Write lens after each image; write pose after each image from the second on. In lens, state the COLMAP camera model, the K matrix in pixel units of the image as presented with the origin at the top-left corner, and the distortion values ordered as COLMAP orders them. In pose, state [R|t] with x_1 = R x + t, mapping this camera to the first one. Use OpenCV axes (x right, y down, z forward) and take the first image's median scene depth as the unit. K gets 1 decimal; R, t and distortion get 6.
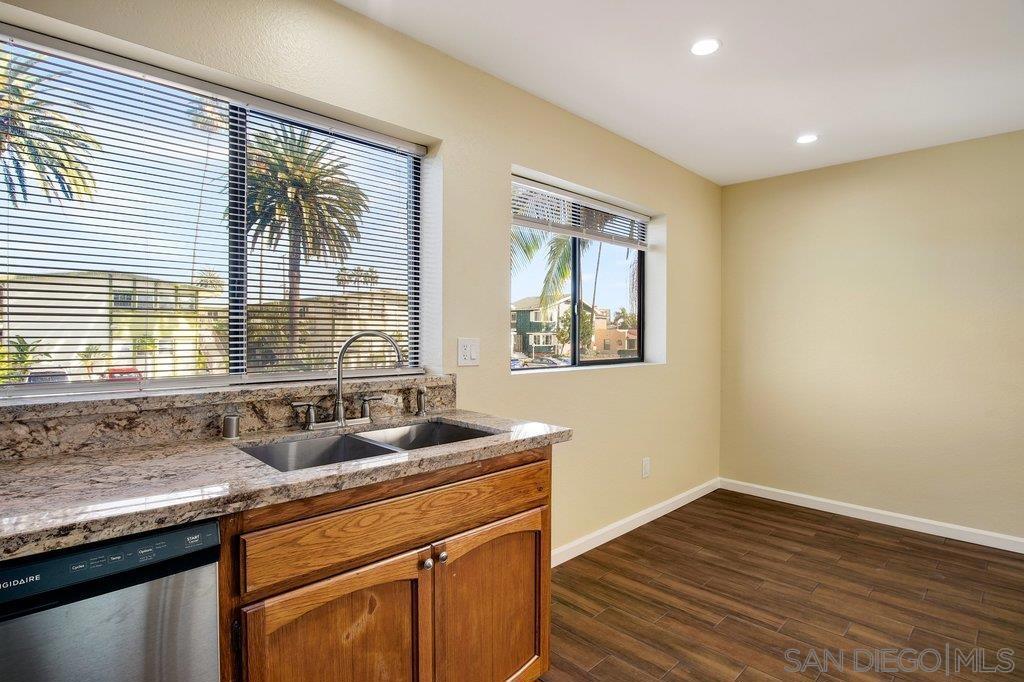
lens RADIAL K [[509.9, 0, 504.7], [0, 509.9, 342.7], [0, 0, 1]] dist [-0.016790, -0.002208]
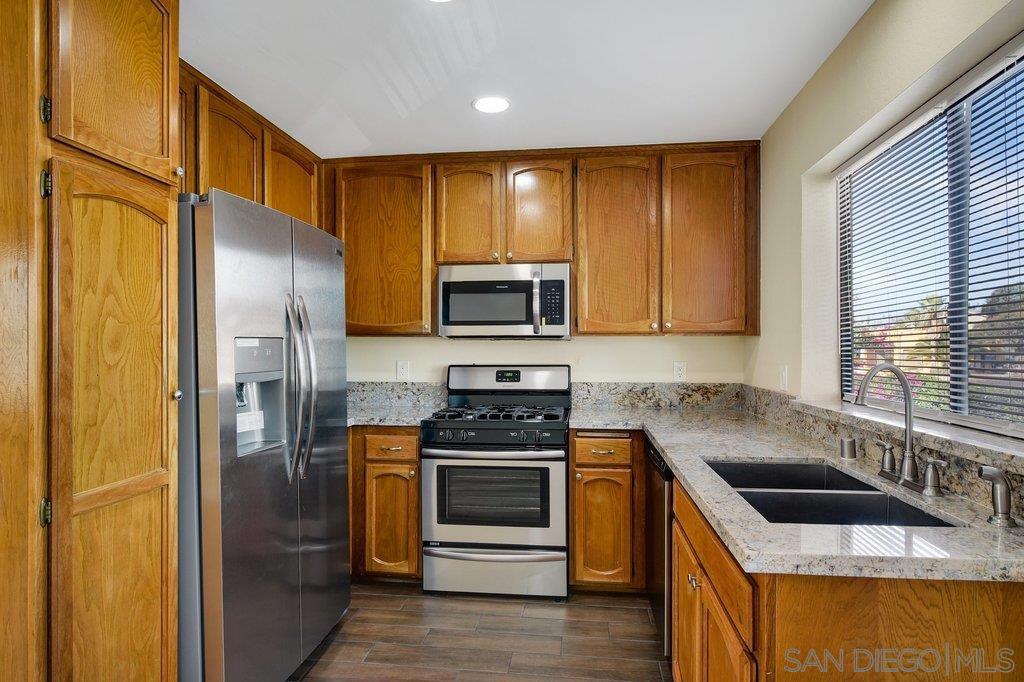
lens RADIAL K [[551.0, 0, 510.7], [0, 551.0, 346.8], [0, 0, 1]] dist [-0.013459, -0.004524]
pose [[-0.773889, -0.007557, -0.633277, 0.765867], [-0.013535, 0.999898, 0.004608, -0.050213], [0.633177, 0.012138, -0.773912, 1.419753]]
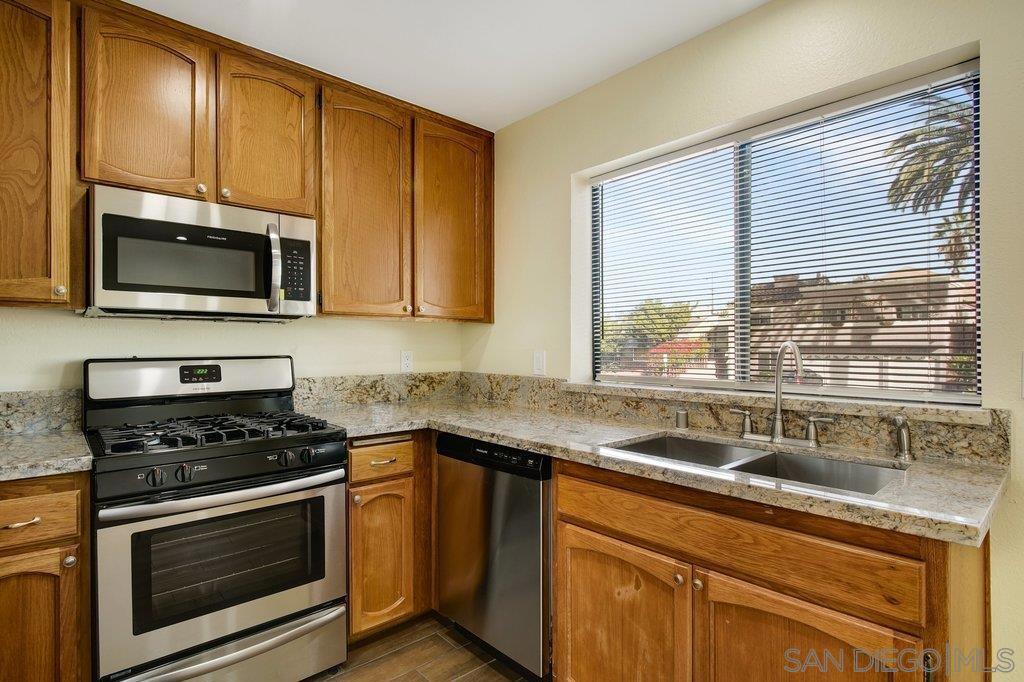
lens RADIAL K [[521.5, 0, 511.5], [0, 521.5, 346.1], [0, 0, 1]] dist [-0.015116, -0.000167]
pose [[-0.033763, -0.002761, -0.999426, 0.742216], [-0.014251, 0.999896, -0.002281, -0.006830], [0.999328, 0.014166, -0.033798, 0.606916]]
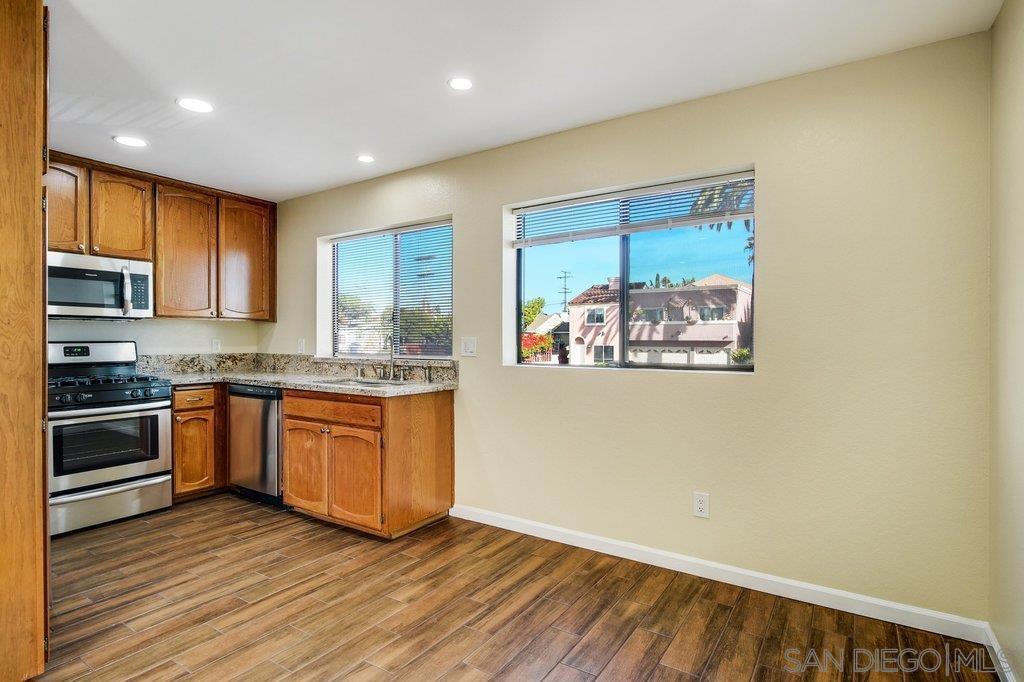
lens RADIAL K [[521.5, 0, 504.0], [0, 521.5, 344.6], [0, 0, 1]] dist [-0.015116, -0.000167]
pose [[0.215261, 0.005278, -0.976542, 2.076686], [-0.016675, 0.999859, 0.001729, 0.009569], [0.976414, 0.015912, 0.215319, 1.116564]]
